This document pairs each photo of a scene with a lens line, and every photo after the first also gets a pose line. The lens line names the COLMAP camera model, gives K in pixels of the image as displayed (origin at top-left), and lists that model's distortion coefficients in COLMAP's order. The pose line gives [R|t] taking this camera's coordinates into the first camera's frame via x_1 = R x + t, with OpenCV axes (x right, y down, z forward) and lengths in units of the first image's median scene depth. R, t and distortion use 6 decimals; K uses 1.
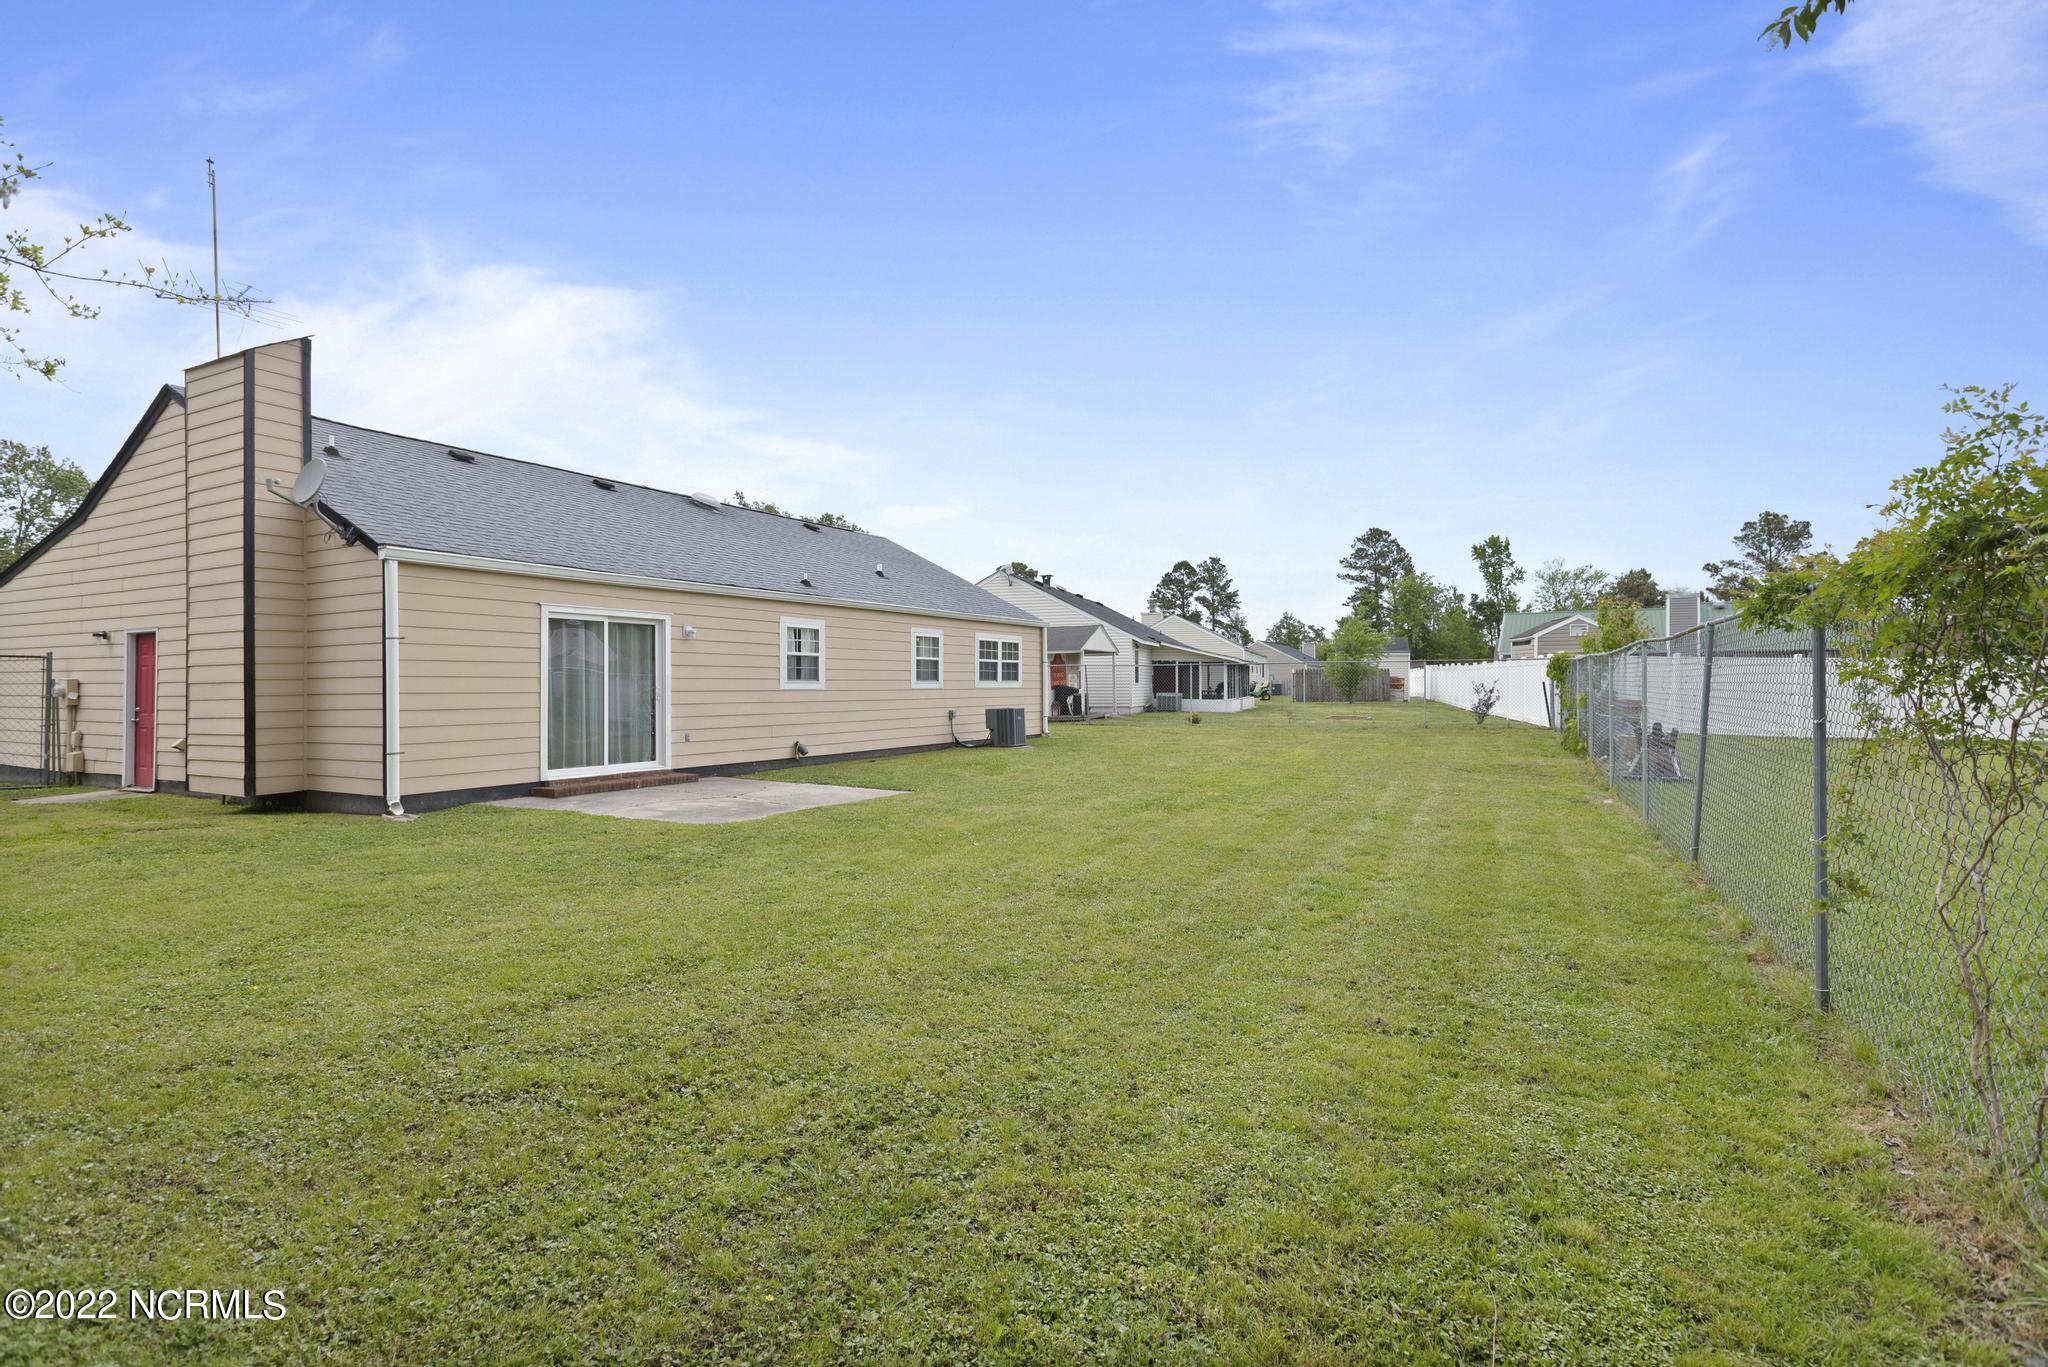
lens RADIAL K [[1000.7, 0, 1023.3], [0, 1000.7, 673.1], [0, 0, 1]] dist [-0.002906, -0.000208]
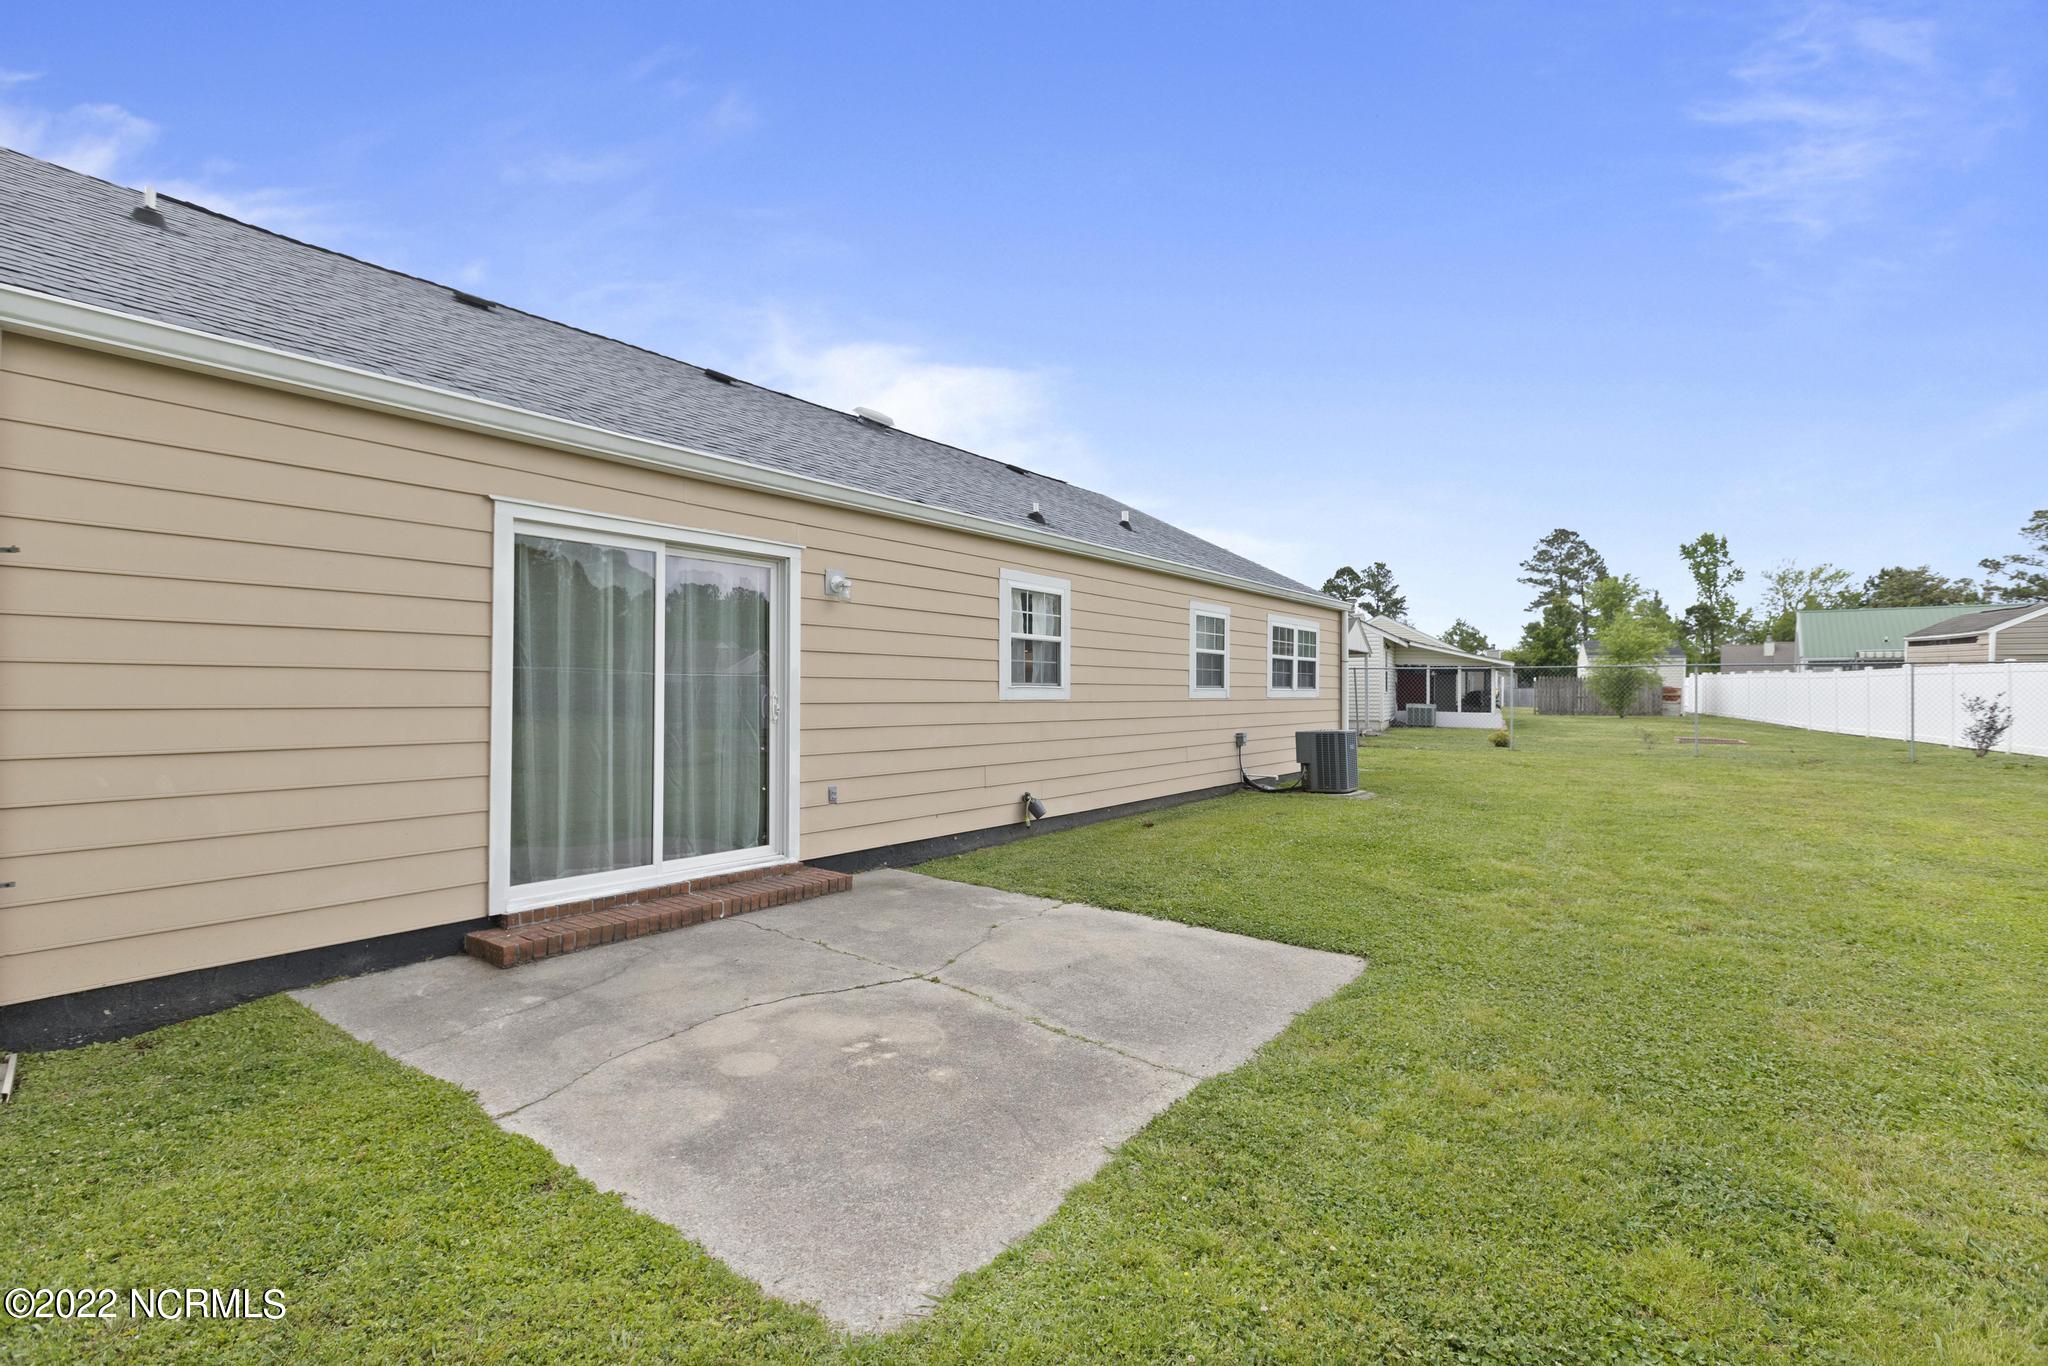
lens RADIAL K [[931.4, 0, 1030.5], [0, 931.4, 680.8], [0, 0, 1]] dist [0.001630, 0.000269]
pose [[0.990043, 0.006300, -0.140622, -0.112818], [-0.006217, 0.999980, 0.001032, 0.003631], [0.140626, -0.000148, 0.990063, 0.361717]]
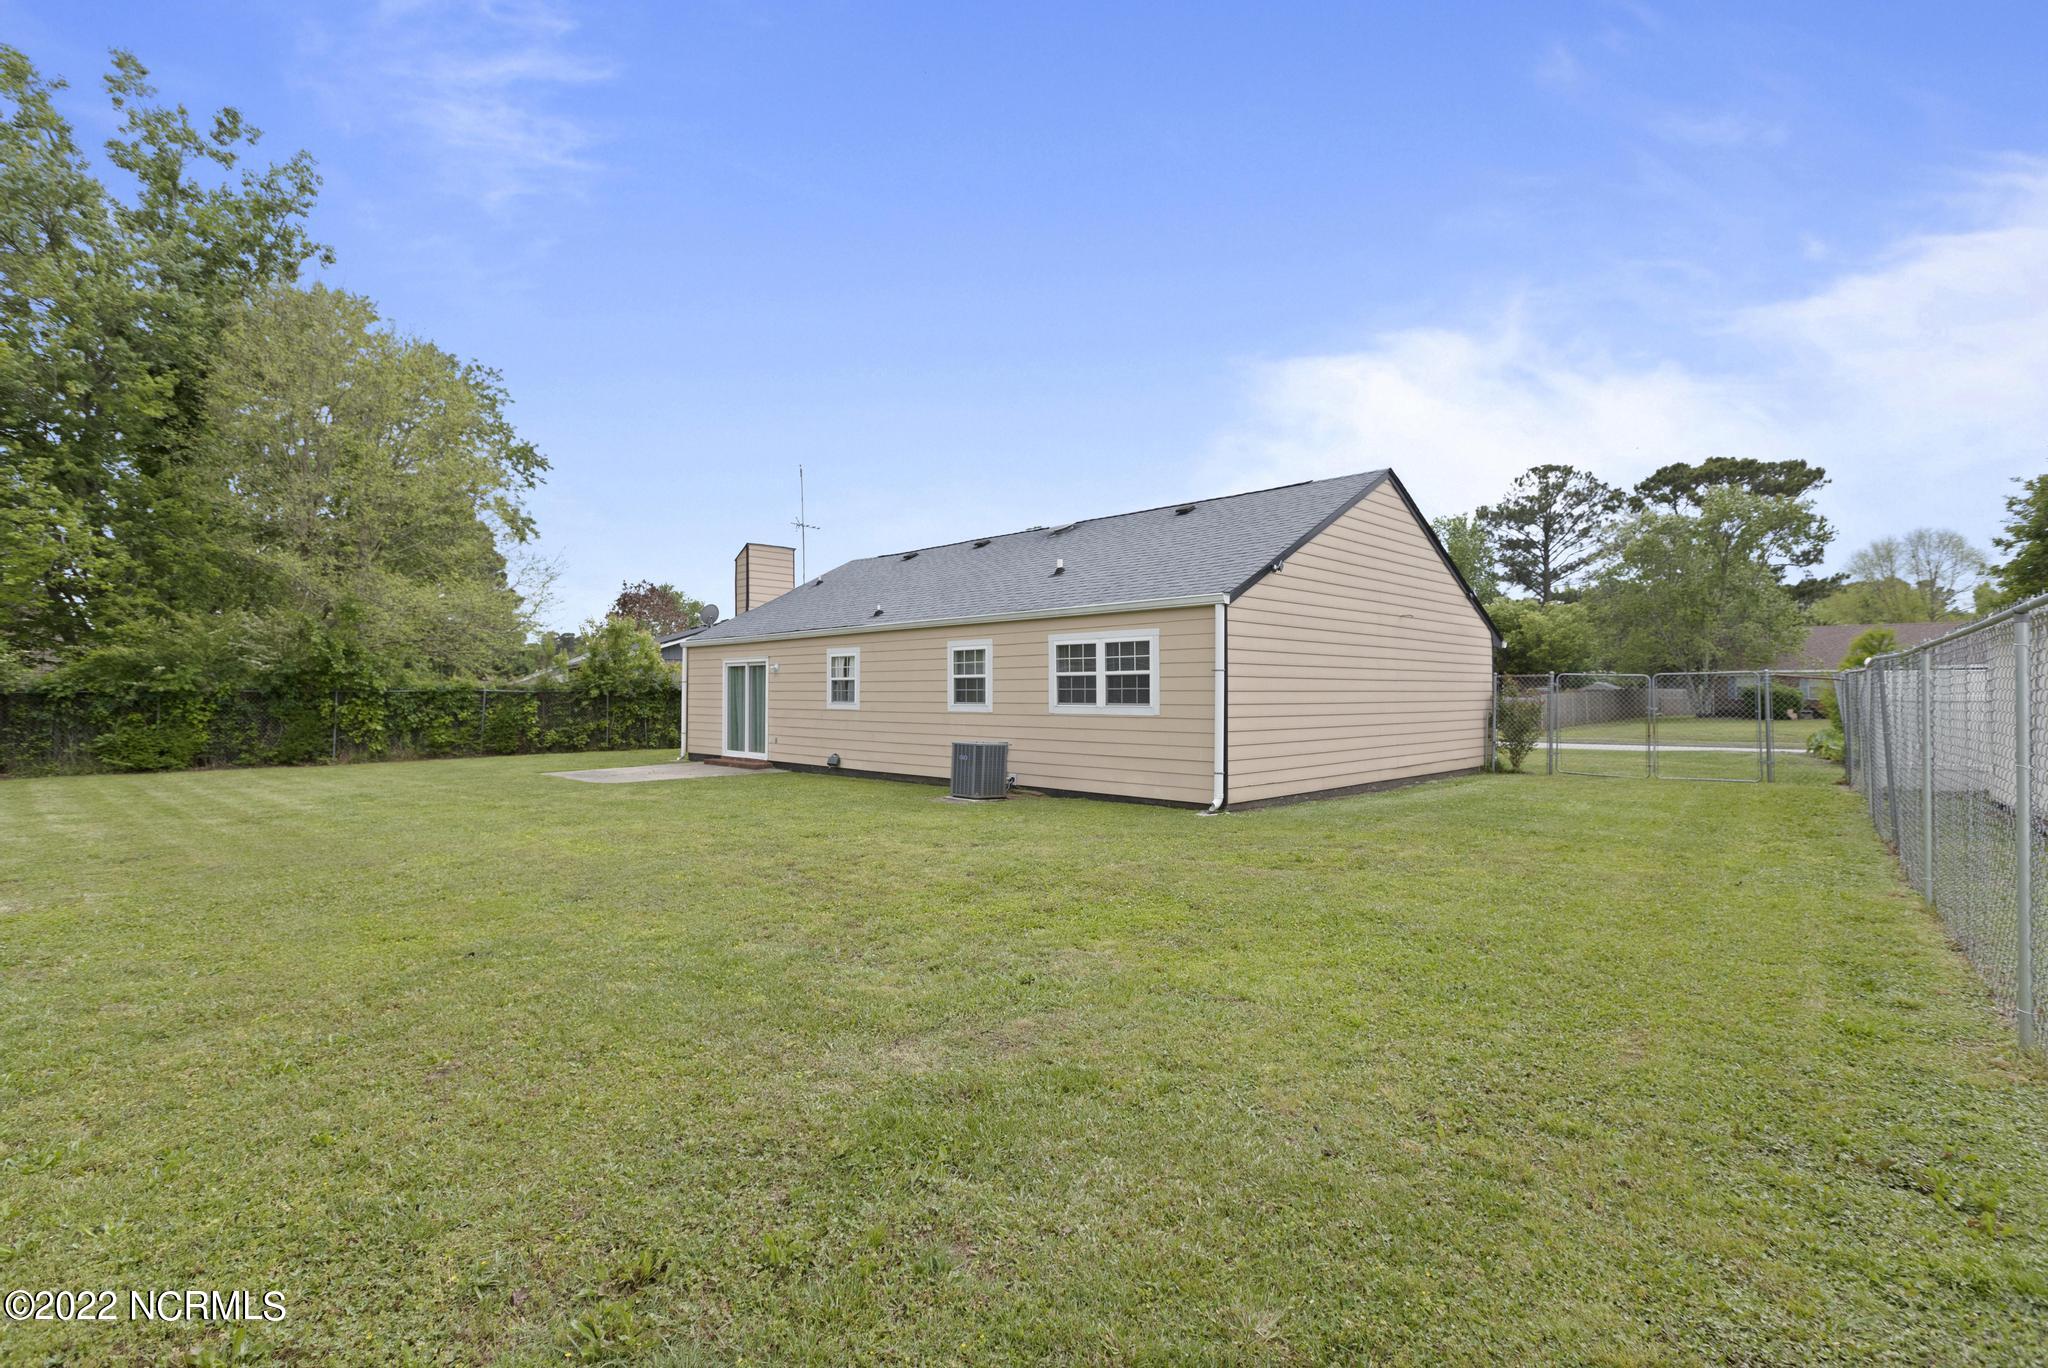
lens RADIAL K [[938.9, 0, 1026.7], [0, 938.9, 685.5], [0, 0, 1]] dist [0.012084, 0.000203]
pose [[-0.280524, -0.019494, -0.959649, 0.570664], [-0.000559, 0.999797, -0.020146, 0.007852], [0.959847, -0.005115, -0.280478, 1.136563]]
